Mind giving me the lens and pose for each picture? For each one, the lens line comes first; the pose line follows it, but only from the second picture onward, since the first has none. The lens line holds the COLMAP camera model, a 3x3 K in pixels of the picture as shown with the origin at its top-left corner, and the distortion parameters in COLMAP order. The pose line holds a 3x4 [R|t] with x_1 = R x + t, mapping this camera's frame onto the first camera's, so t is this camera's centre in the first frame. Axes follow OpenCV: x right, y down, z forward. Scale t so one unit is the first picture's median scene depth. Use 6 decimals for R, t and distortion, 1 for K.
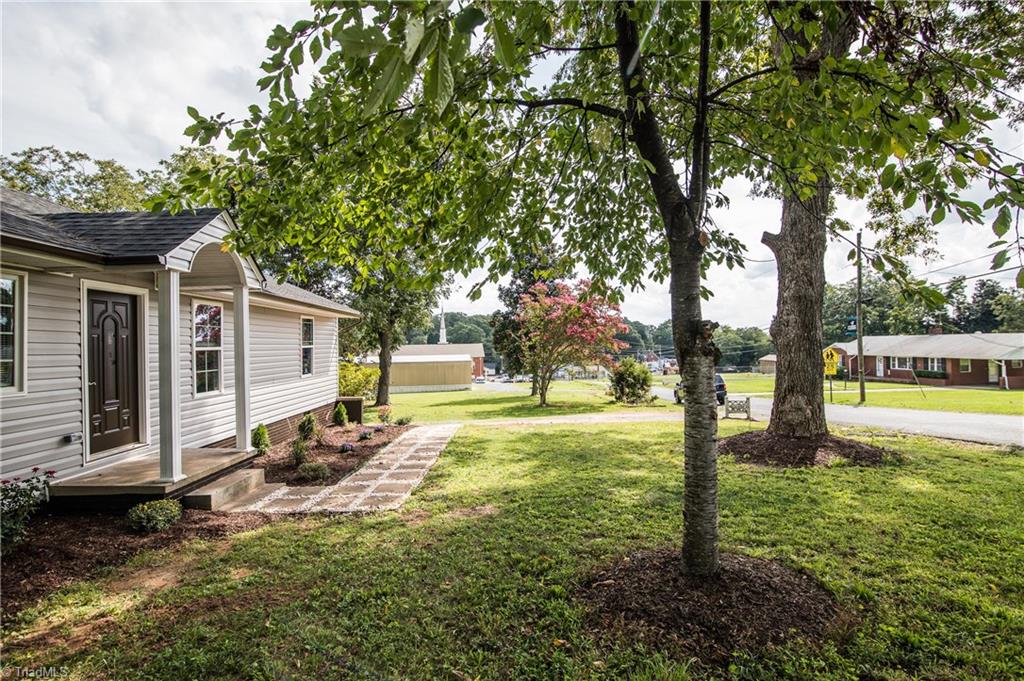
lens RADIAL K [[475.3, 0, 511.3], [0, 475.3, 356.3], [0, 0, 1]] dist [-0.022581, -0.000329]
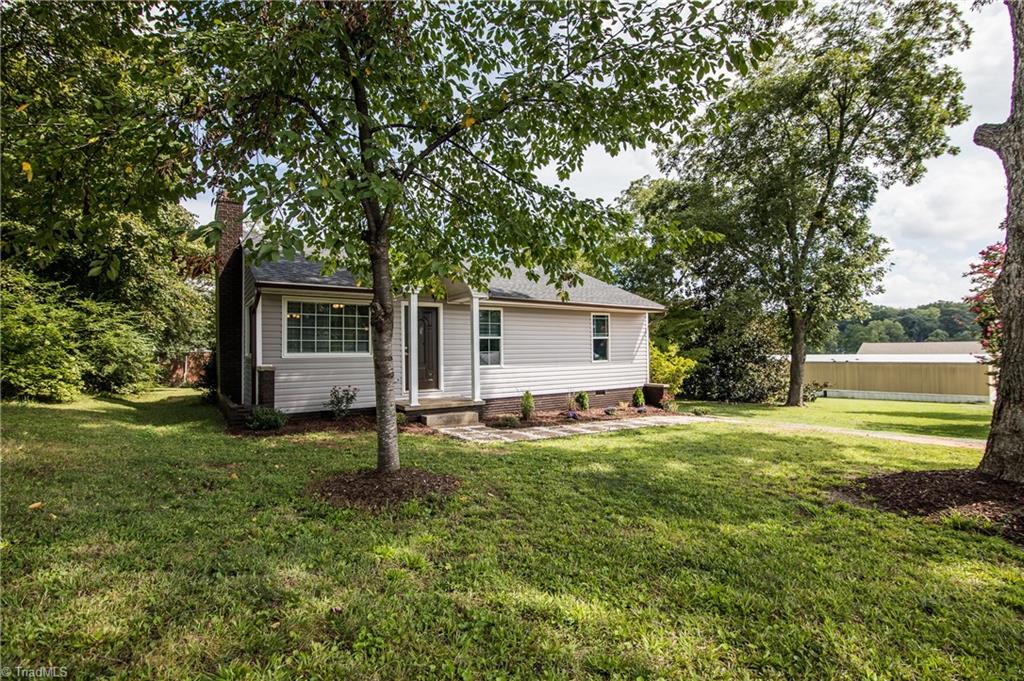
lens RADIAL K [[474.4, 0, 513.1], [0, 474.4, 340.3], [0, 0, 1]] dist [0.000793, 0.000218]
pose [[0.551599, -0.004940, -0.834095, 0.772086], [-0.020125, 0.999613, -0.019229, 0.022941], [0.833867, 0.027393, 0.551286, 0.201342]]
